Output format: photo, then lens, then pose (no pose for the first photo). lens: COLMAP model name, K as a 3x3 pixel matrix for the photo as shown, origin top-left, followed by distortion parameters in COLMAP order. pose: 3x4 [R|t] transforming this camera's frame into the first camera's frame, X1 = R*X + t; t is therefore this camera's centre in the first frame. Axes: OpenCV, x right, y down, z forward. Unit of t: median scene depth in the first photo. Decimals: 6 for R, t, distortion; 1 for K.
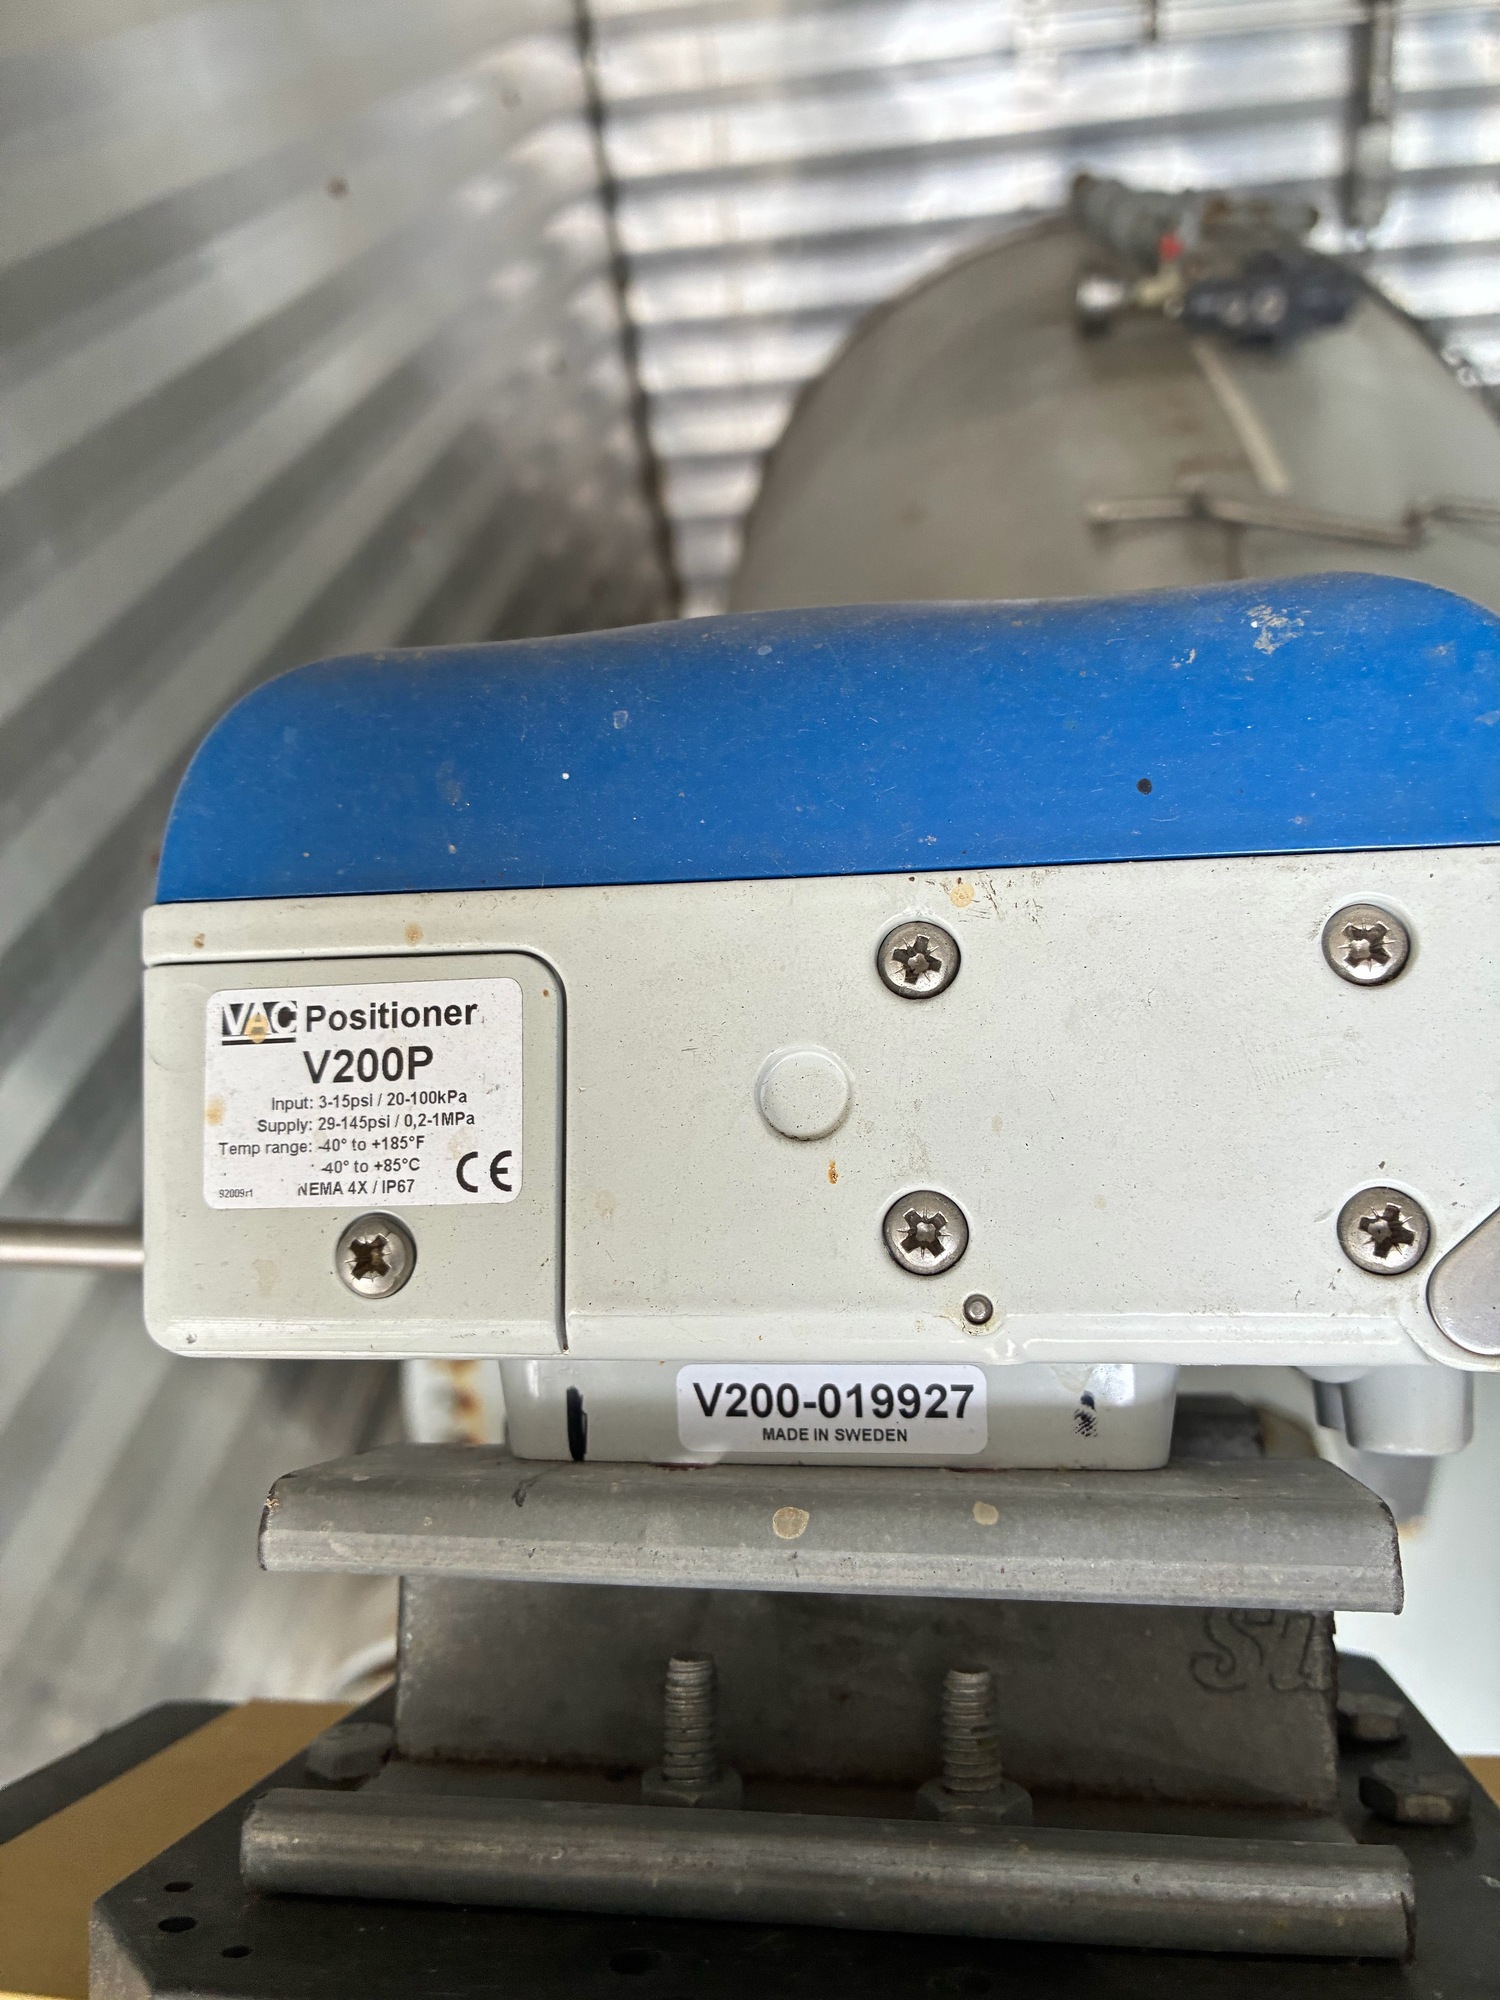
lens RADIAL K [[1523.5, 0, 750.5], [0, 1523.5, 996.3], [0, 0, 1]] dist [0.051814, -0.060133]
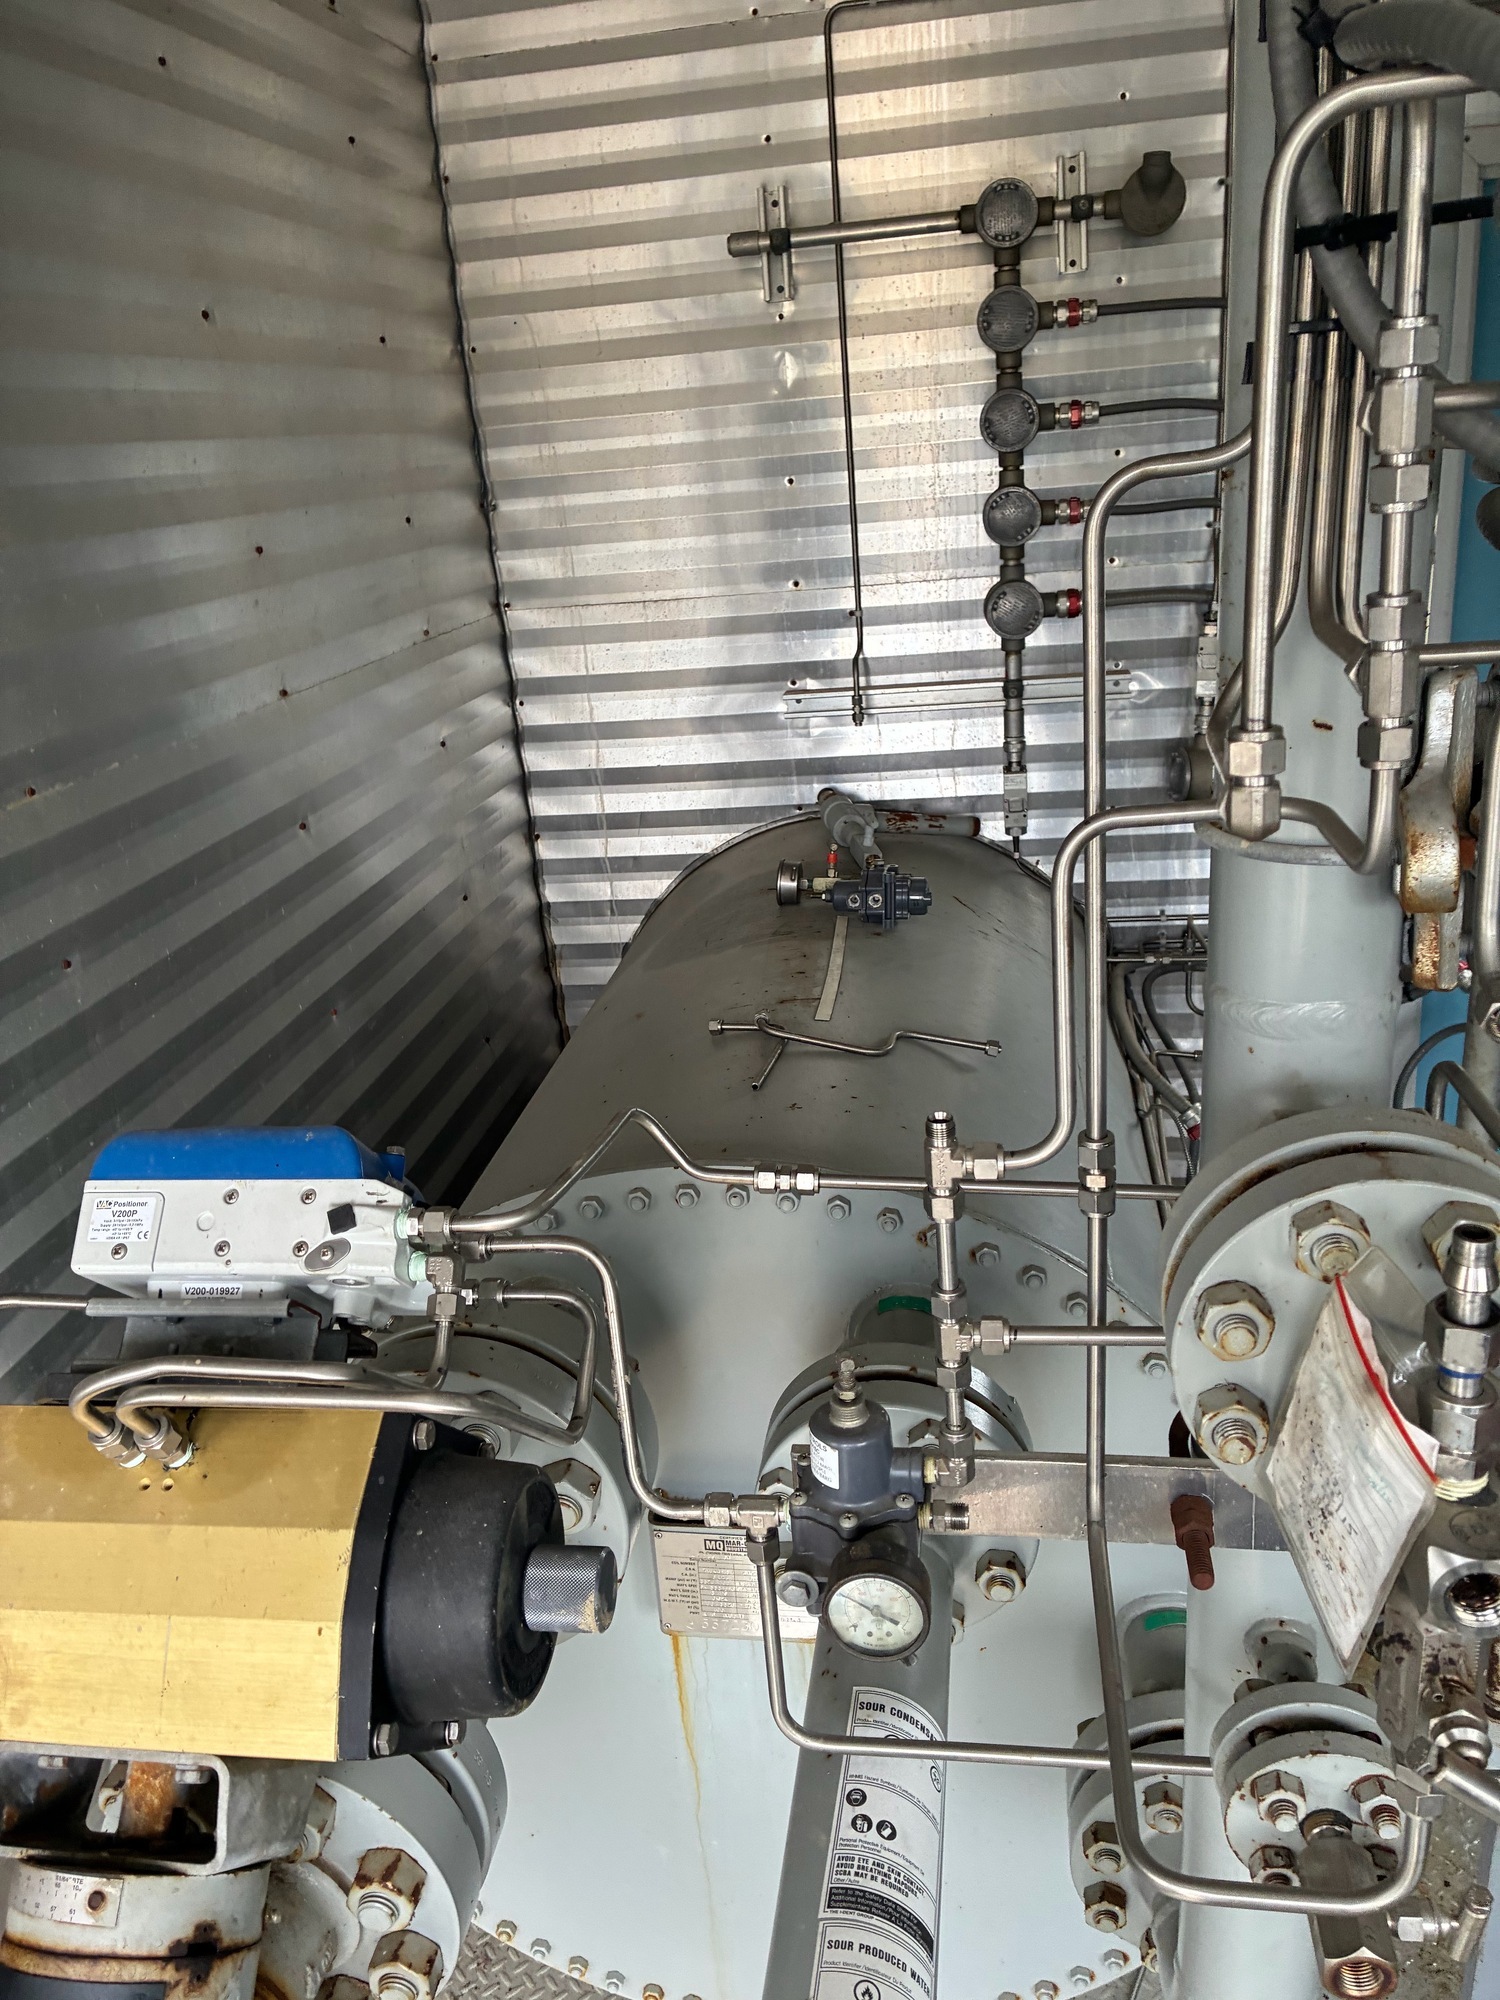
lens RADIAL K [[1523.5, 0, 751.1], [0, 1523.5, 951.2], [0, 0, 1]] dist [0.051814, -0.060133]
pose [[0.998798, 0.041739, -0.025698, 0.236783], [-0.047400, 0.955982, -0.289572, 0.072782], [0.012480, 0.290442, 0.956811, -0.504708]]
